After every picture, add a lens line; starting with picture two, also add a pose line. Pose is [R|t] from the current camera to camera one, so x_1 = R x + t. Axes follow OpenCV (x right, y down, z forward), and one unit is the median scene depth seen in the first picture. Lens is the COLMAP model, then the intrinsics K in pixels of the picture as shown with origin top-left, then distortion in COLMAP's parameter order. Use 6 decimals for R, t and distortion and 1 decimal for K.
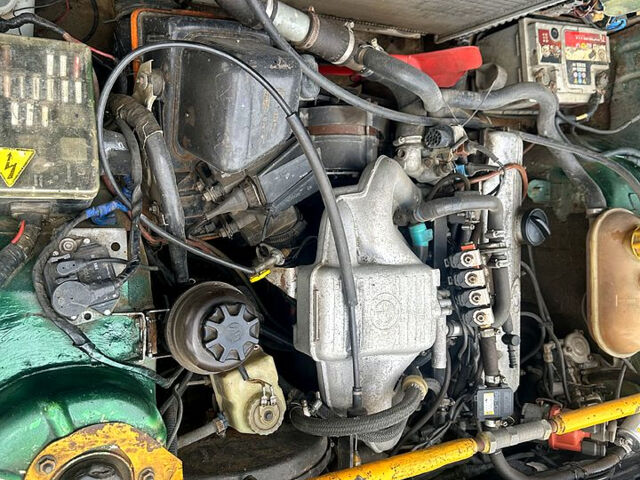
lens RADIAL K [[483.6, 0, 321.2], [0, 483.6, 240.1], [0, 0, 1]] dist [0.088993, -0.127209]
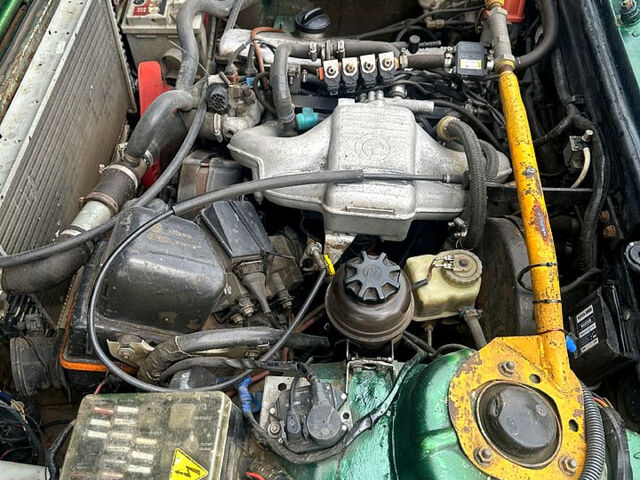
lens RADIAL K [[483.6, 0, 321.2], [0, 483.6, 240.1], [0, 0, 1]] dist [0.088993, -0.127209]
pose [[0.083345, -0.993599, 0.076253, -0.157636], [0.996286, 0.081421, -0.028008, 0.083343], [0.021620, 0.078304, 0.996695, -0.030086]]
